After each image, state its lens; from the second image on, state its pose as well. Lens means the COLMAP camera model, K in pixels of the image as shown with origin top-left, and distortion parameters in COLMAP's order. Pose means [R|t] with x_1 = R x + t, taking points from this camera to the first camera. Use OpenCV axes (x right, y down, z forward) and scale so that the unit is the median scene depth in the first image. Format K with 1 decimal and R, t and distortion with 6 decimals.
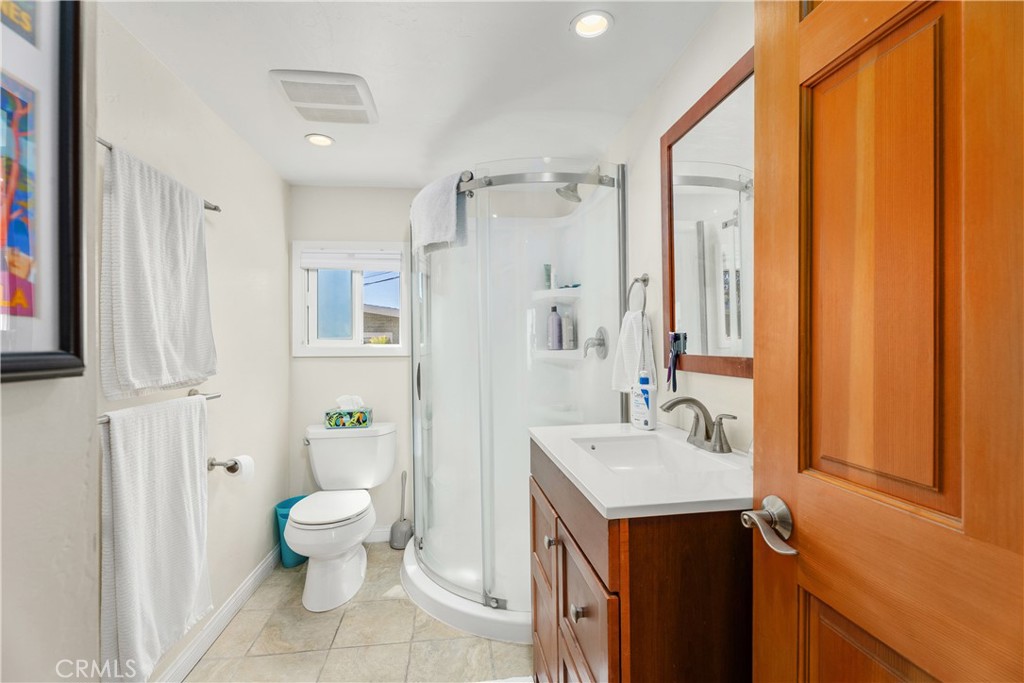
lens RADIAL K [[458.8, 0, 512.1], [0, 458.8, 347.0], [0, 0, 1]] dist [0.002366, -0.000324]
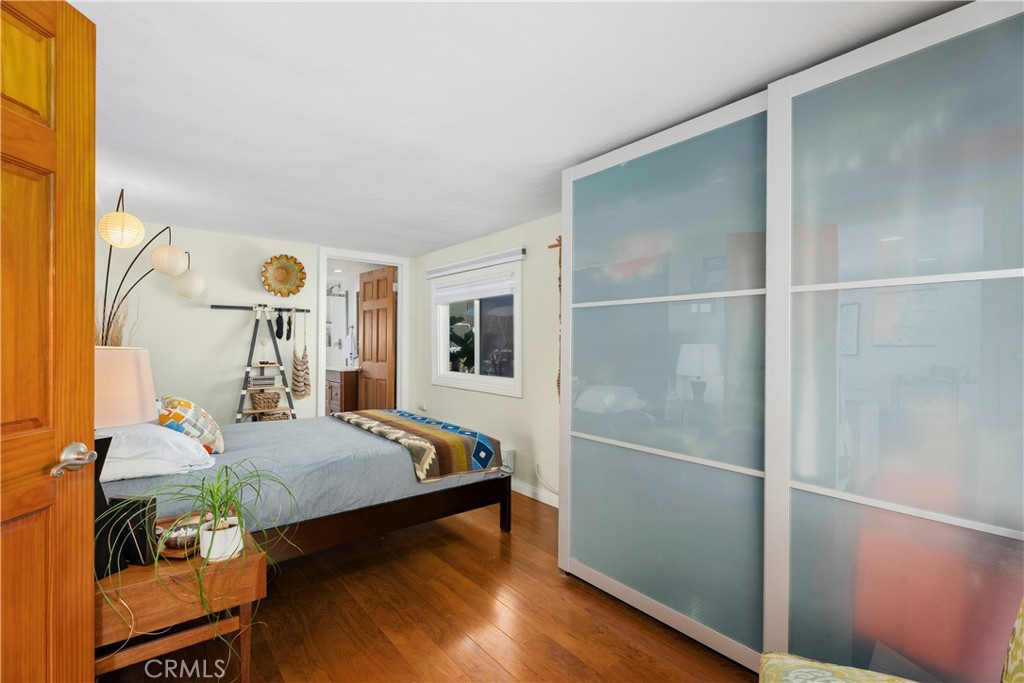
lens RADIAL K [[458.8, 0, 511.4], [0, 458.8, 337.3], [0, 0, 1]] dist [0.002366, -0.000324]
pose [[0.855031, 0.006297, 0.518539, -0.486063], [-0.007946, 0.999968, 0.000959, -0.074675], [-0.518516, -0.004940, 0.855054, -2.590079]]
